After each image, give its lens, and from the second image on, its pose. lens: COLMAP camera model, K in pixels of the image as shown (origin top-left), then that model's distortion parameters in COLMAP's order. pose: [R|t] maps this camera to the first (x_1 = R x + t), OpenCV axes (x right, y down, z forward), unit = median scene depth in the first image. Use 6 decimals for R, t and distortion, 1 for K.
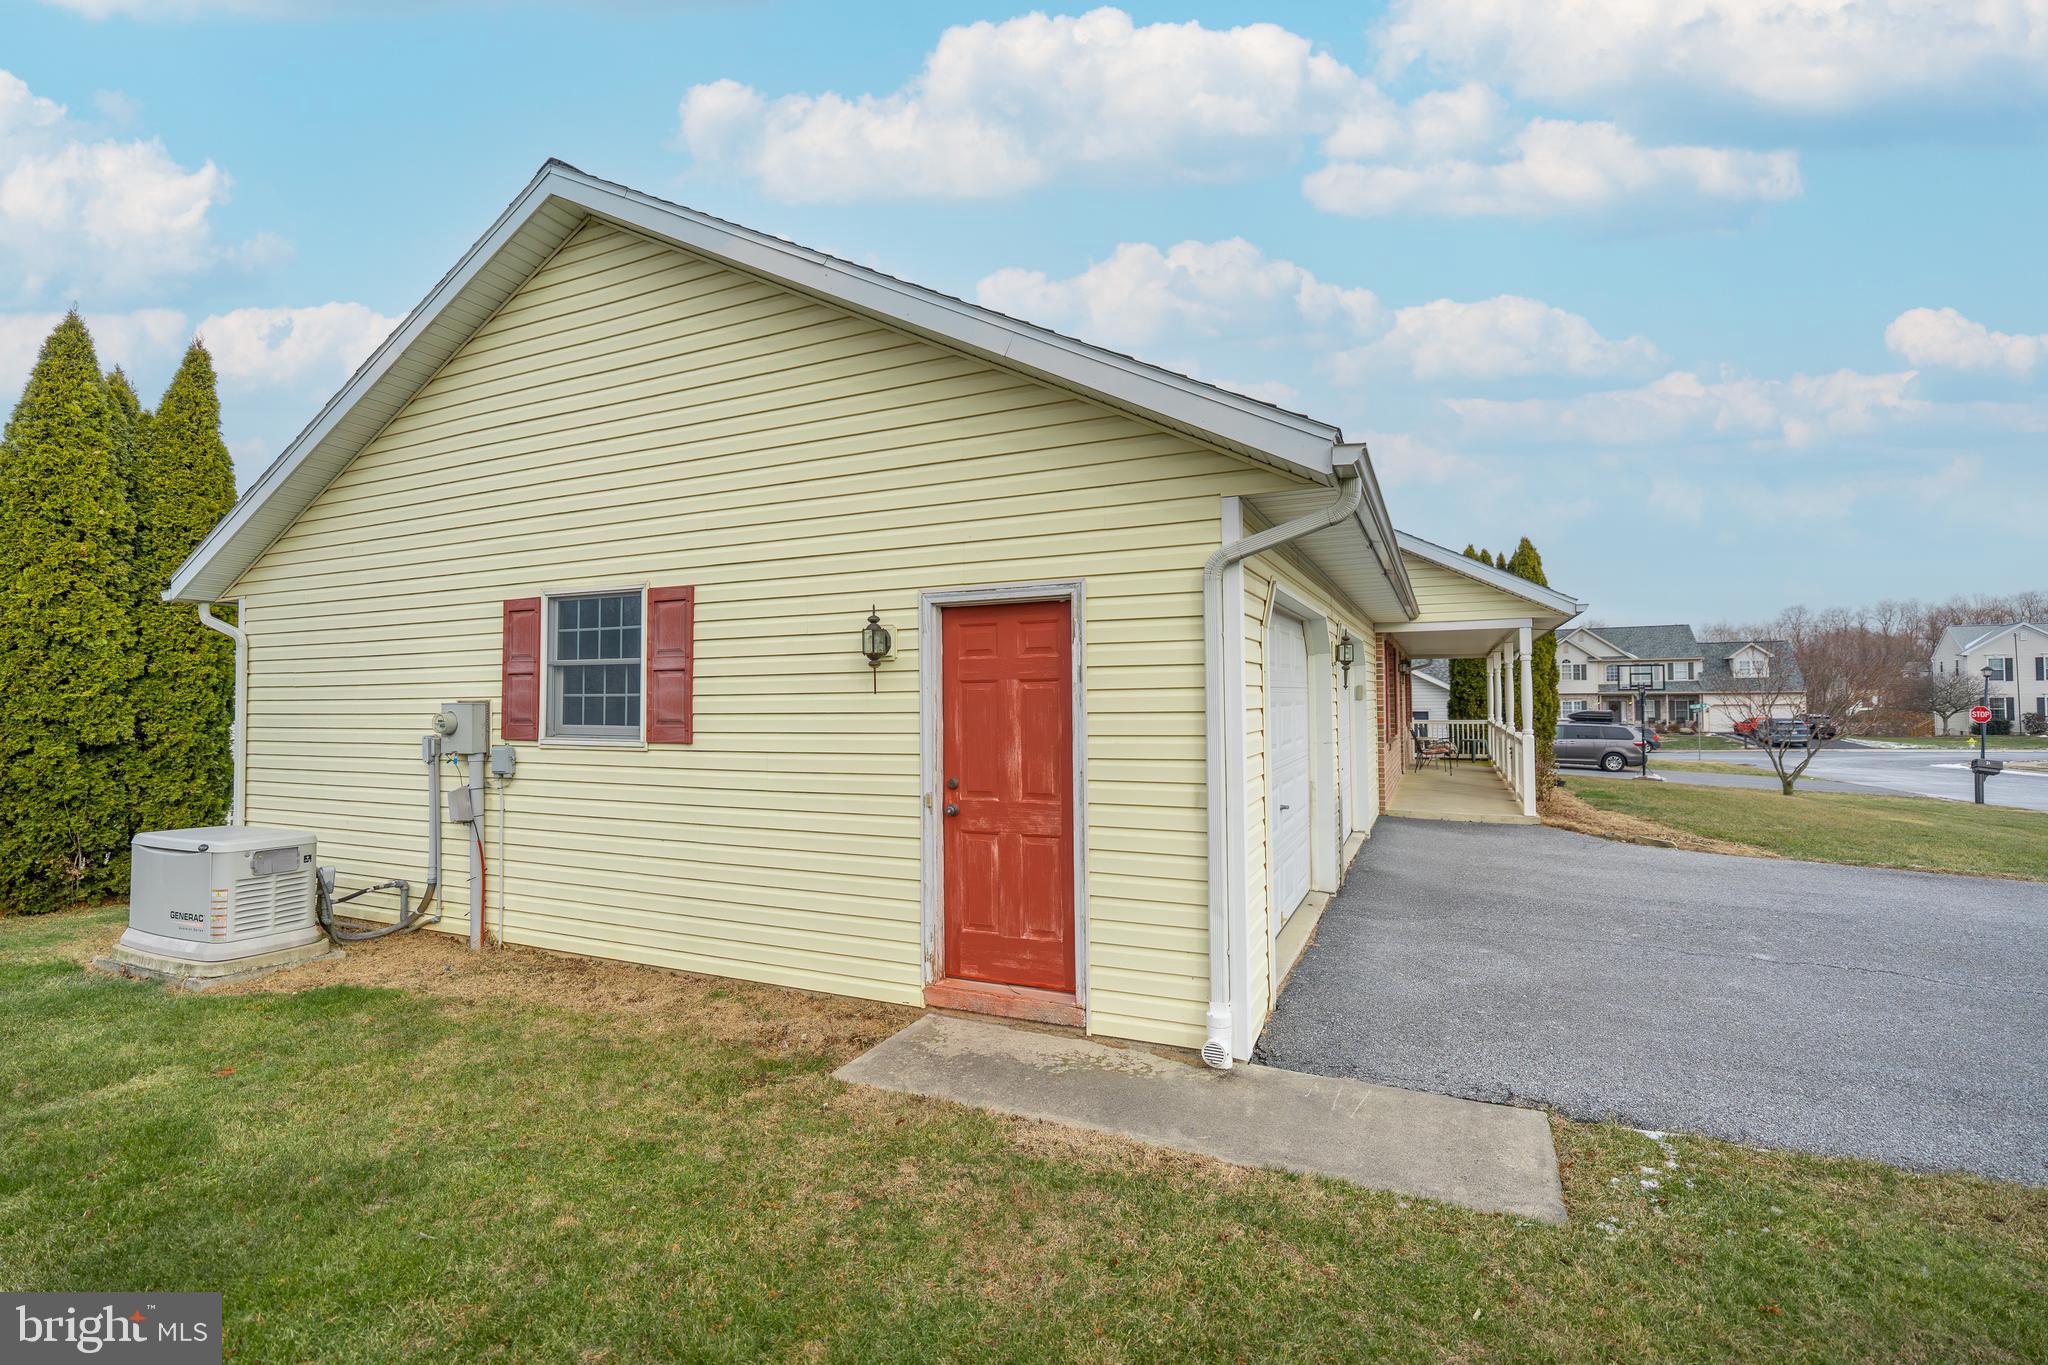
lens RADIAL K [[946.3, 0, 1021.0], [0, 946.3, 686.8], [0, 0, 1]] dist [-0.000634, -0.001989]
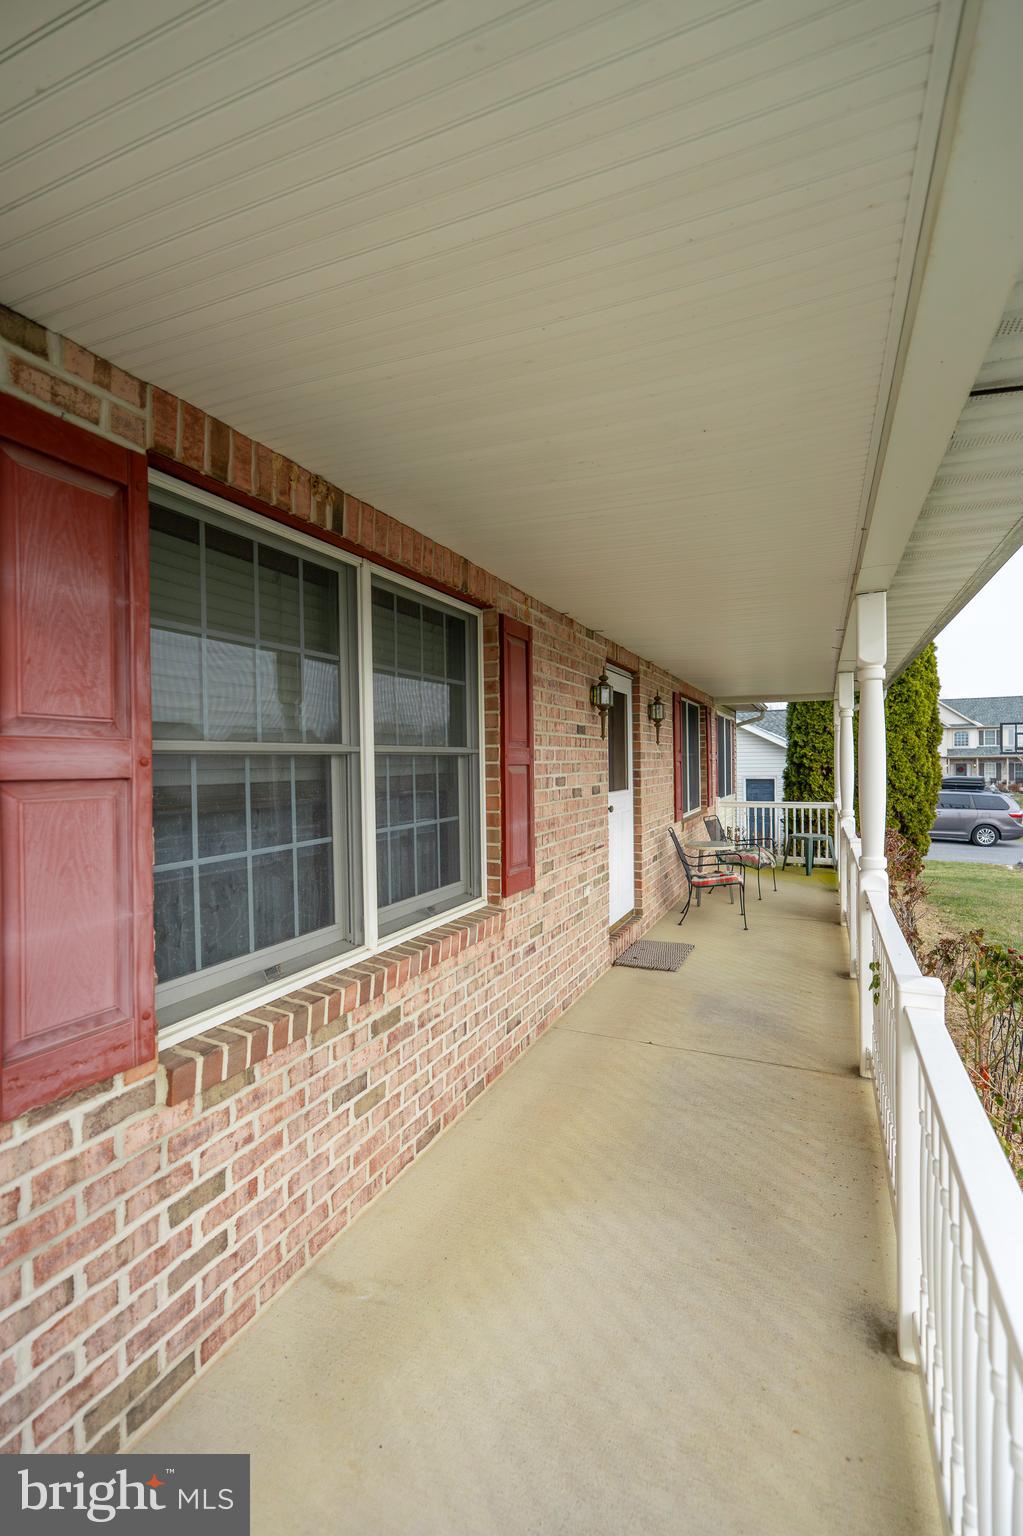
lens RADIAL K [[709.7, 0, 514.4], [0, 709.7, 771.1], [0, 0, 1]] dist [-0.000634, -0.001989]
pose [[0.999895, 0.005479, 0.013452, 0.179773], [-0.005907, 0.999471, 0.031980, 0.001215], [-0.013270, -0.032056, 0.999398, 0.349711]]
